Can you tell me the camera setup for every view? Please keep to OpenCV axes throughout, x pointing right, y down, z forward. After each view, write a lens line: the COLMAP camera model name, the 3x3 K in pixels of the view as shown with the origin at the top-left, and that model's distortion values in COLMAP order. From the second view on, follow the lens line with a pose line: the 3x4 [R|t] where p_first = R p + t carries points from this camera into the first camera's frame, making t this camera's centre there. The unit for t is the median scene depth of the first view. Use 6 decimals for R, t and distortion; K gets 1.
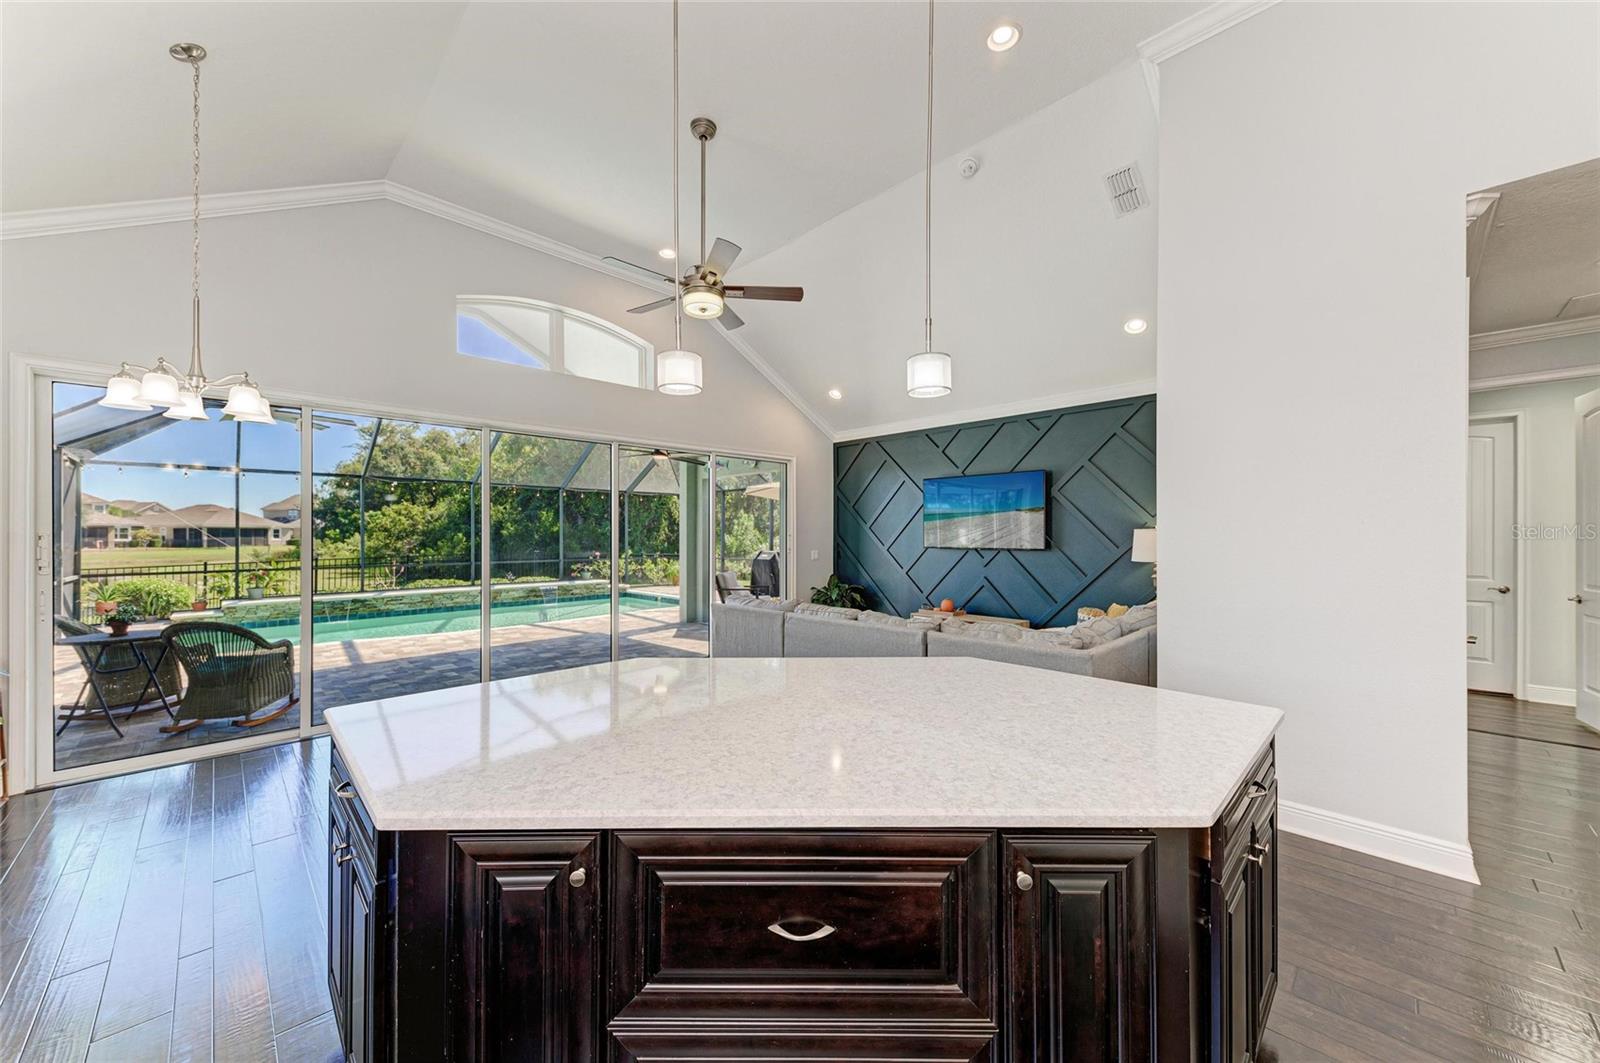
lens RADIAL K [[581.0, 0, 804.5], [0, 581.0, 535.9], [0, 0, 1]] dist [0.026522, 0.000003]
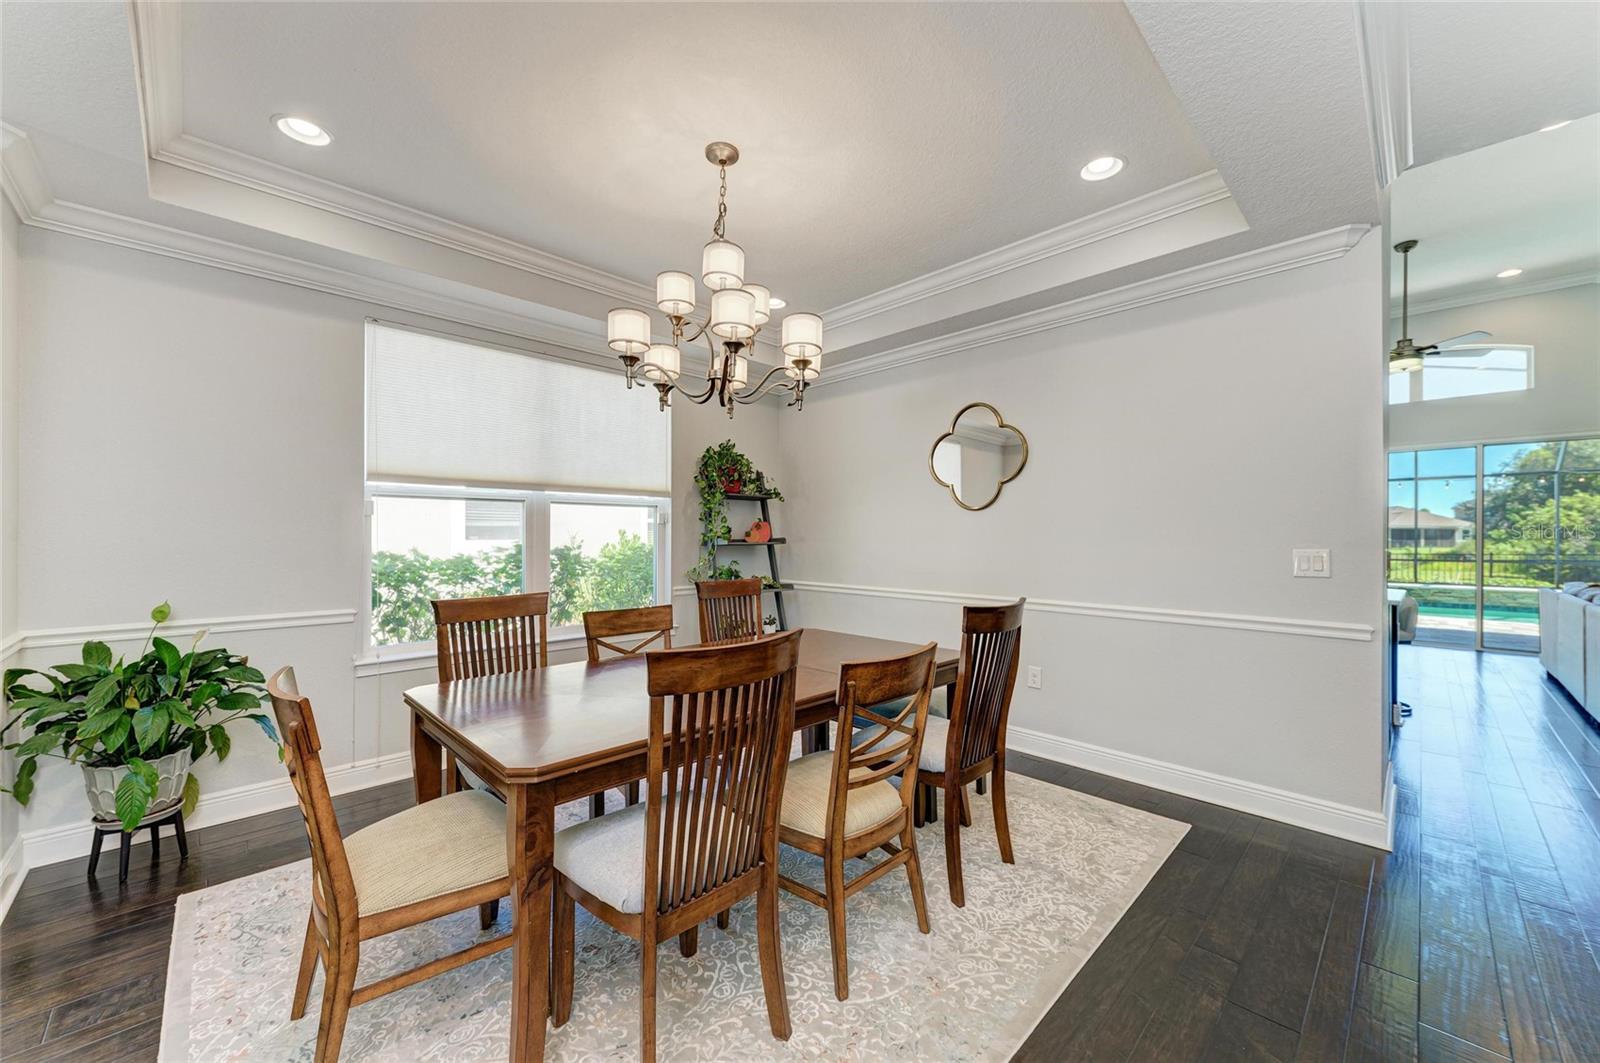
lens RADIAL K [[618.4, 0, 800.0], [0, 618.4, 531.5], [0, 0, 1]] dist [-0.000216, -0.000029]
pose [[-0.004848, -0.004818, -0.999977, 0.151256], [-0.005432, 0.999974, -0.004791, 0.003916], [0.999973, 0.005409, -0.004874, -0.054528]]
